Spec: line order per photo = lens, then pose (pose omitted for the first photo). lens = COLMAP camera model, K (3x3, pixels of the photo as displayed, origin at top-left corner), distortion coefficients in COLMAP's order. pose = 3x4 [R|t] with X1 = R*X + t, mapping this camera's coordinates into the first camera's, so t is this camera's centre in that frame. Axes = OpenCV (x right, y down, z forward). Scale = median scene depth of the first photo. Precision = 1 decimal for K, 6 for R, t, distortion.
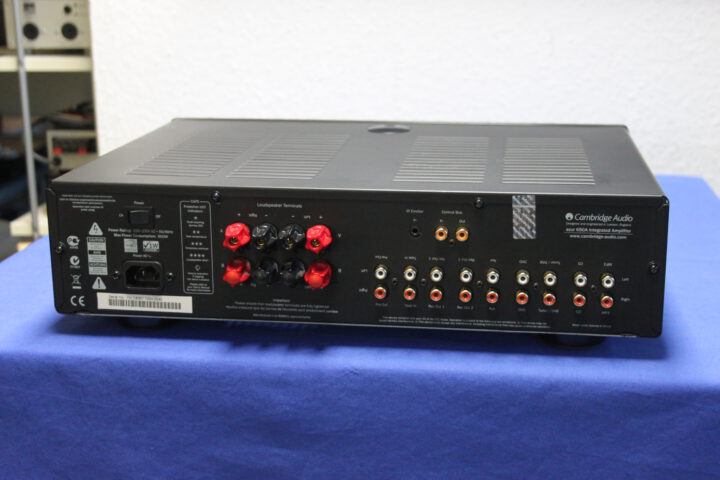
lens RADIAL K [[1135.6, 0, 360.0], [0, 1135.6, 240.0], [0, 0, 1]] dist [-0.017389, 0.130282]
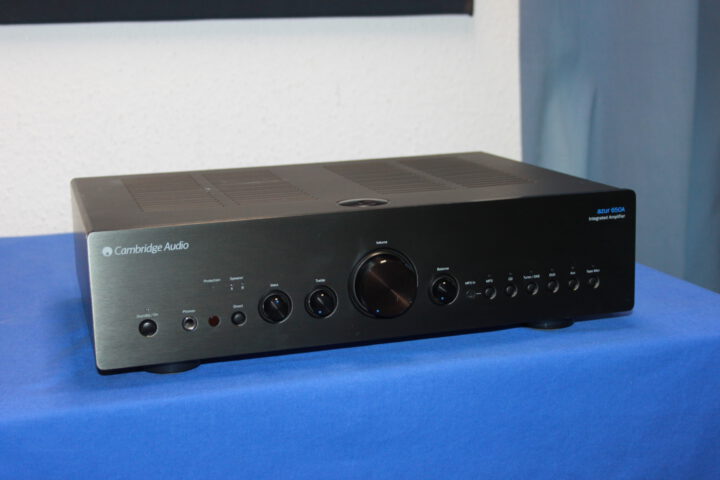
lens RADIAL K [[1135.6, 0, 360.0], [0, 1135.6, 240.0], [0, 0, 1]] dist [-0.017389, 0.130282]
pose [[0.911700, -0.101008, 0.398248, -0.259572], [0.127124, 0.991094, -0.039649, 0.012338], [-0.390696, 0.086775, 0.916421, 0.001511]]
